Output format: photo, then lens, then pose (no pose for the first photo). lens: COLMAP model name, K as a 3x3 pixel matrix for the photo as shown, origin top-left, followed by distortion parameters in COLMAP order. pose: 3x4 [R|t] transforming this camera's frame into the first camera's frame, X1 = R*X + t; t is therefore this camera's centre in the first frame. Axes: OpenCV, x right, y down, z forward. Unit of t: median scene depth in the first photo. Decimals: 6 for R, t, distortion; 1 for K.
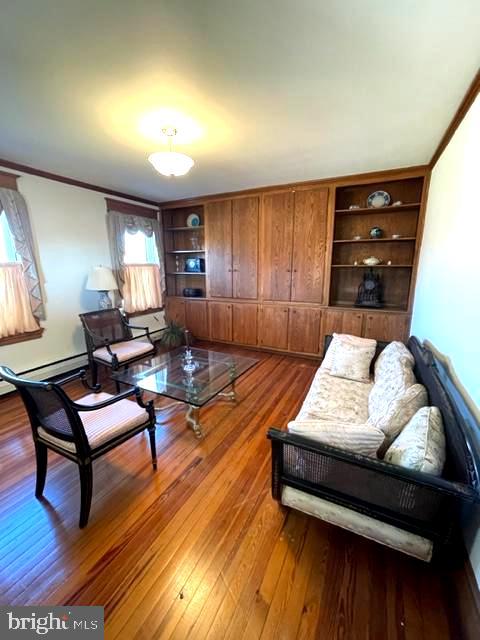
lens RADIAL K [[260.9, 0, 243.2], [0, 260.9, 322.2], [0, 0, 1]] dist [0.002235, 0.000013]
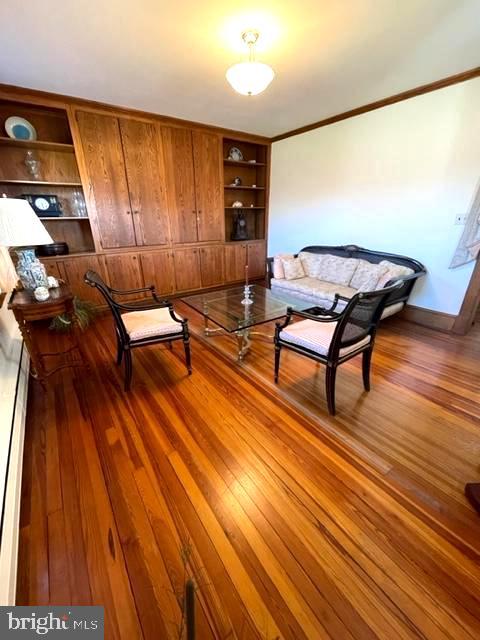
lens RADIAL K [[260.9, 0, 244.4], [0, 260.9, 320.4], [0, 0, 1]] dist [0.002235, 0.000013]
pose [[0.457202, -0.337265, 0.822933, -0.744196], [0.194597, 0.940821, 0.277466, -0.036340], [-0.867813, 0.033282, 0.495776, 0.303062]]
